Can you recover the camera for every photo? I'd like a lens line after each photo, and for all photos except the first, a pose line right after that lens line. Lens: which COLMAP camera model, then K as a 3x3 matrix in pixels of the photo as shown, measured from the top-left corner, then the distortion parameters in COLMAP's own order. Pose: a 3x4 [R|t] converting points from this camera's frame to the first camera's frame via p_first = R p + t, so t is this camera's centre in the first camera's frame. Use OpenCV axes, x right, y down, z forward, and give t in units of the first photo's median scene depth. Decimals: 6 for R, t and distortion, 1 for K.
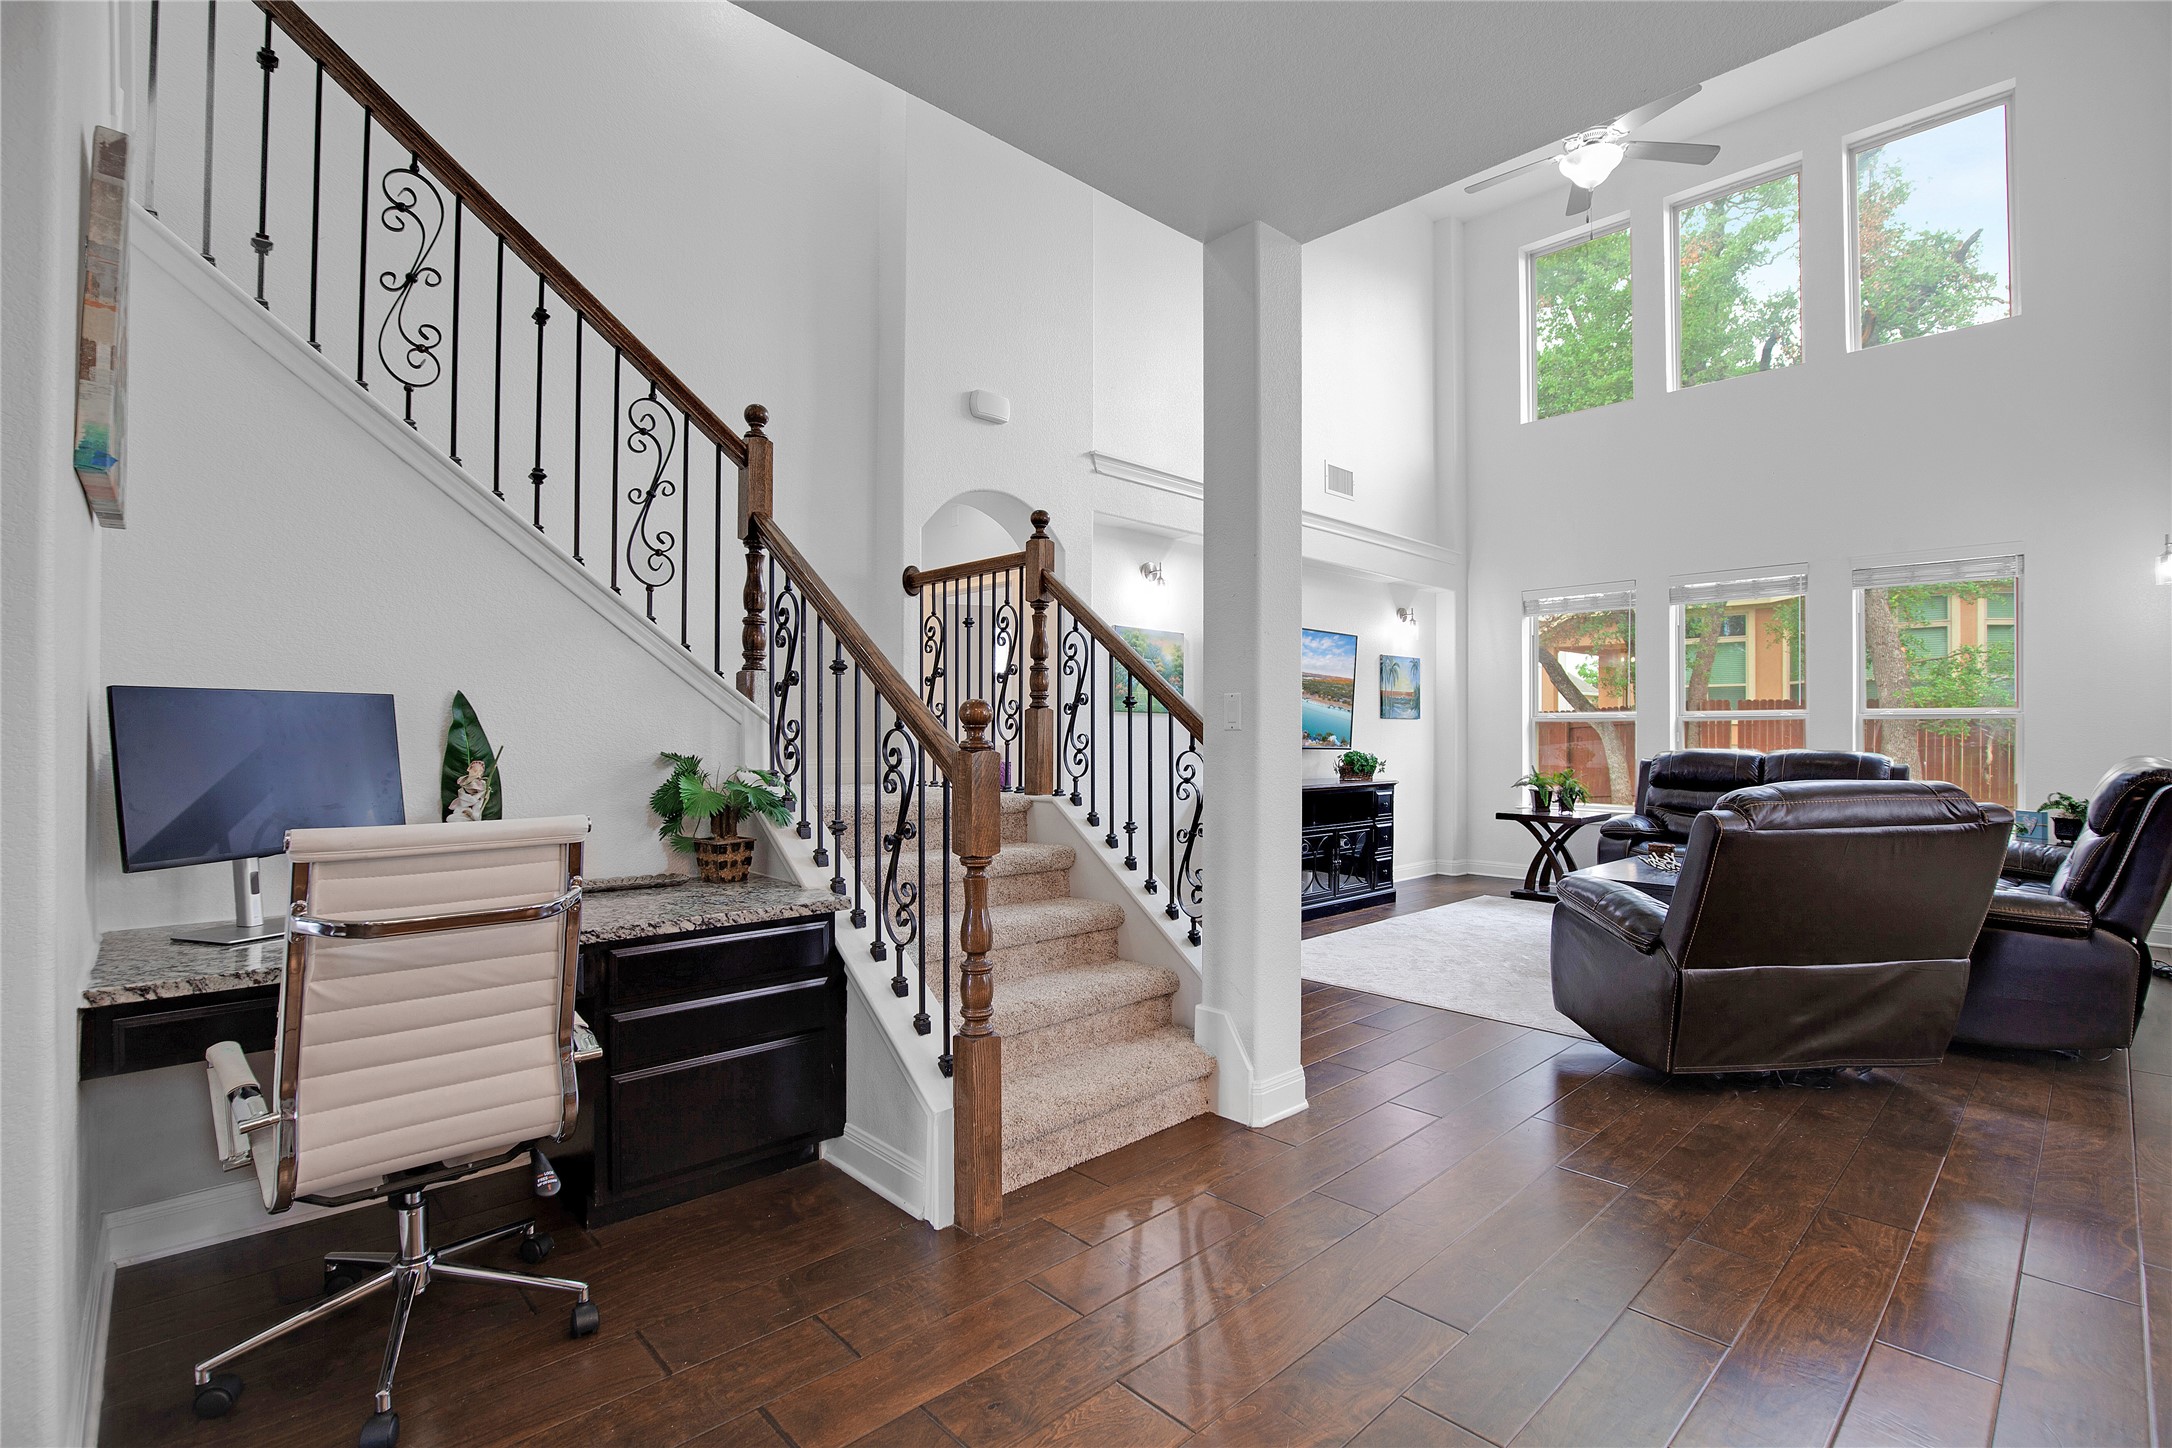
lens RADIAL K [[994.2, 0, 1090.8], [0, 994.2, 733.8], [0, 0, 1]] dist [-0.039162, 0.003775]
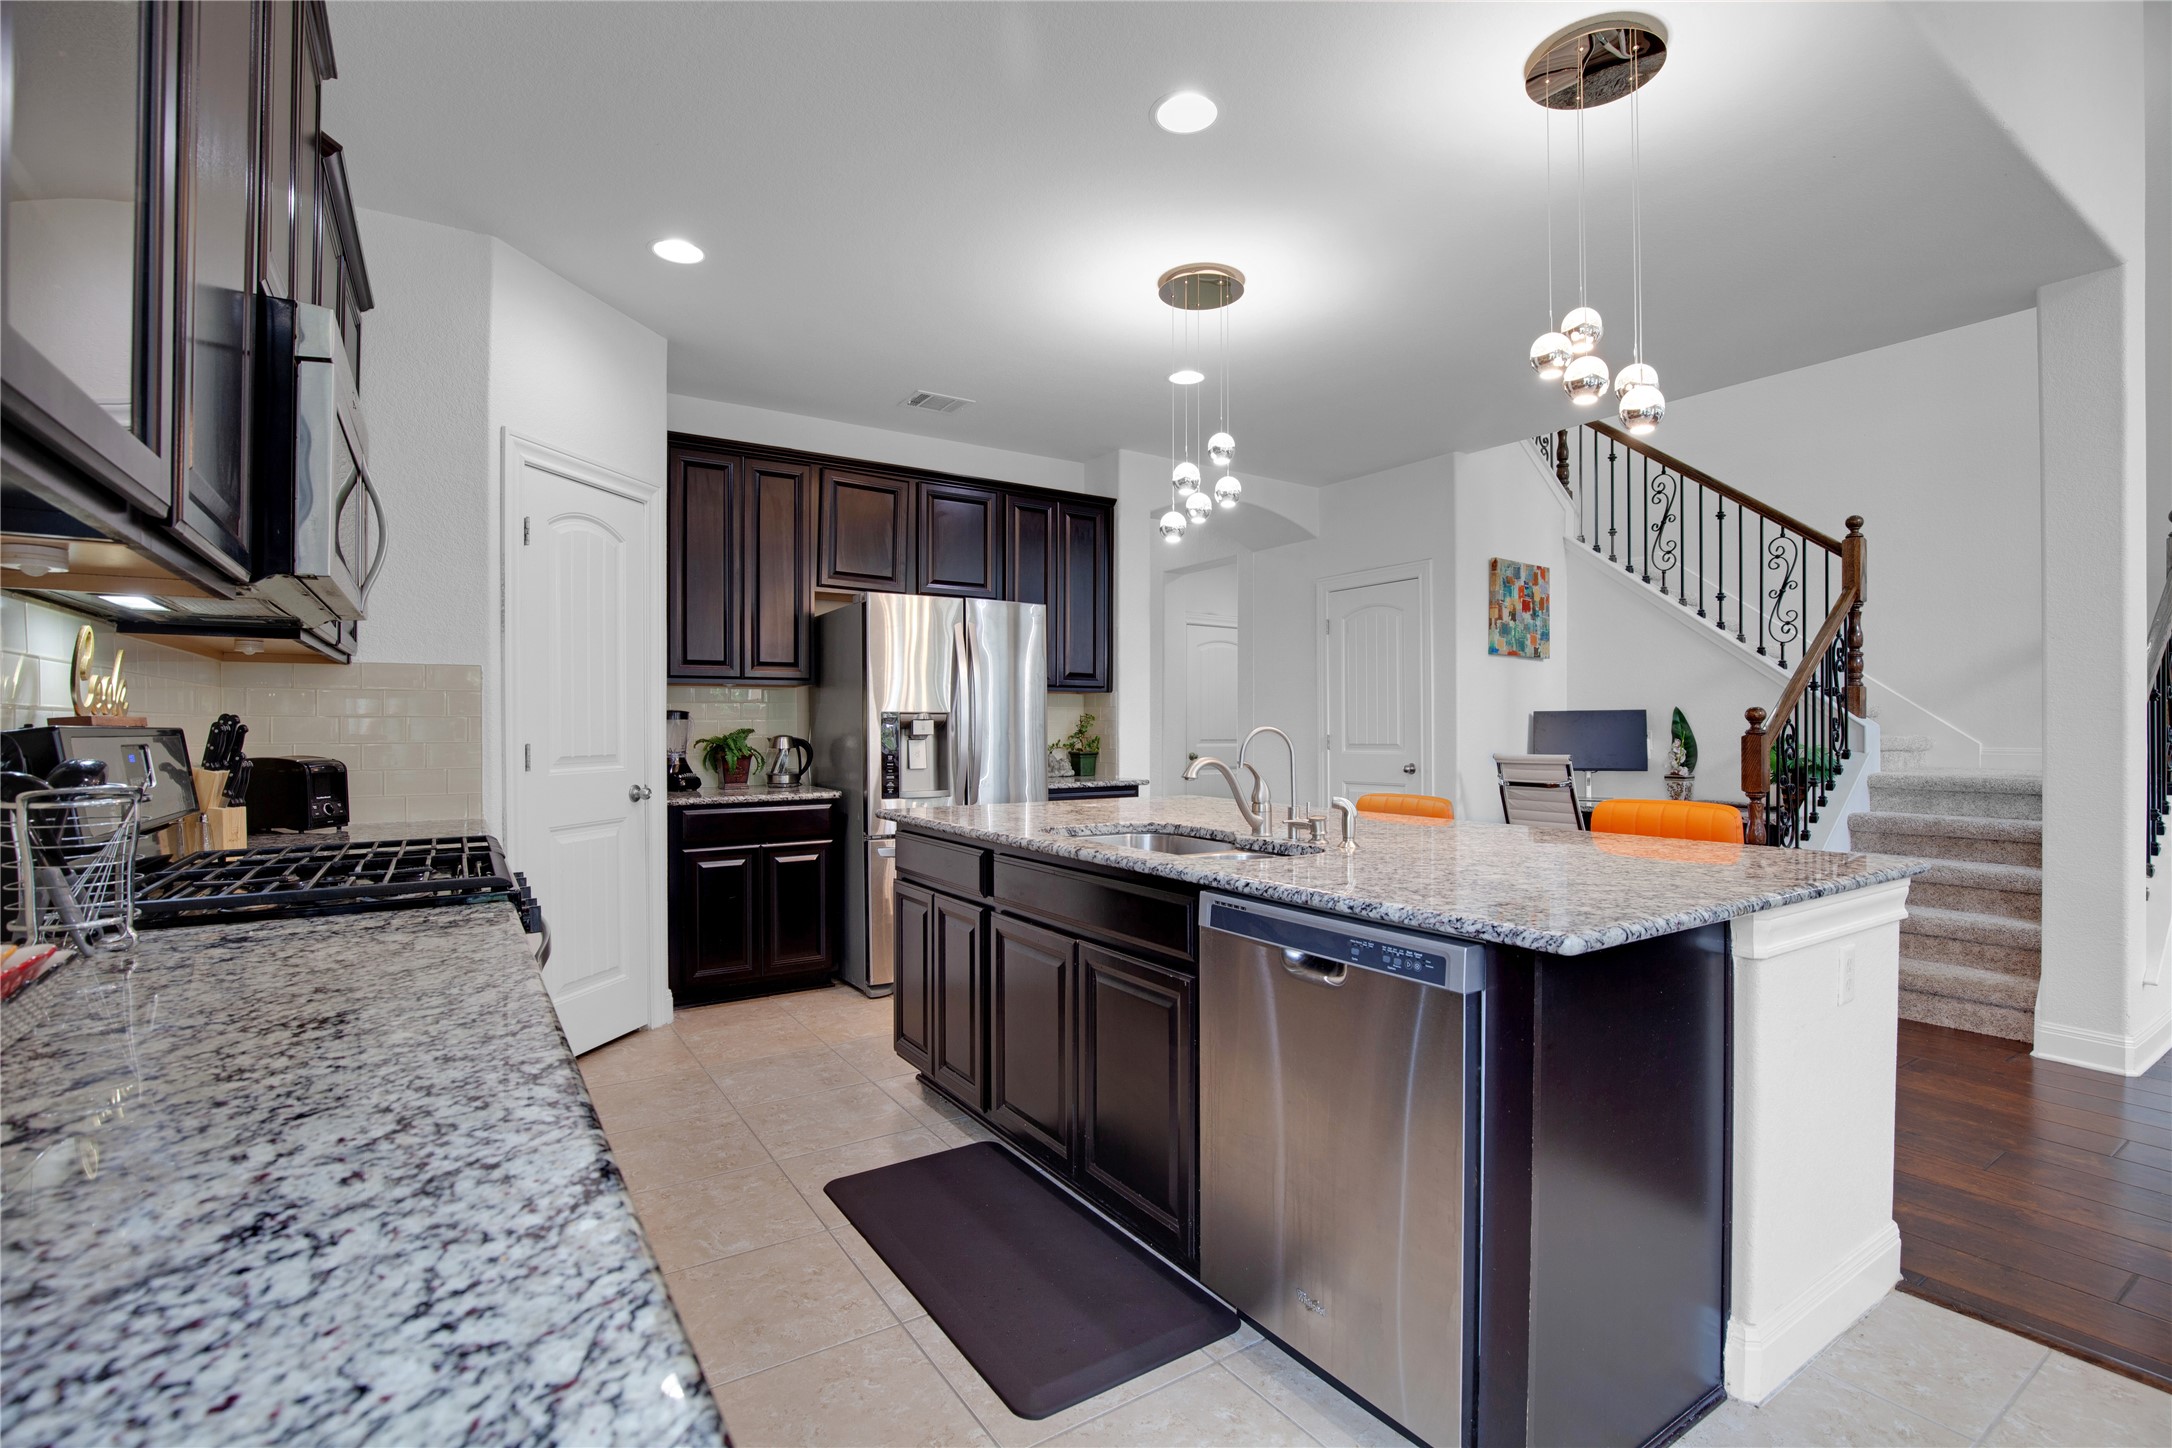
lens RADIAL K [[994.2, 0, 1093.4], [0, 994.2, 728.2], [0, 0, 1]] dist [-0.039162, 0.003775]
pose [[0.528110, 0.000243, -0.849176, 0.379614], [0.006164, 0.999973, 0.004120, -0.014994], [0.849154, -0.007411, 0.528094, -0.962322]]
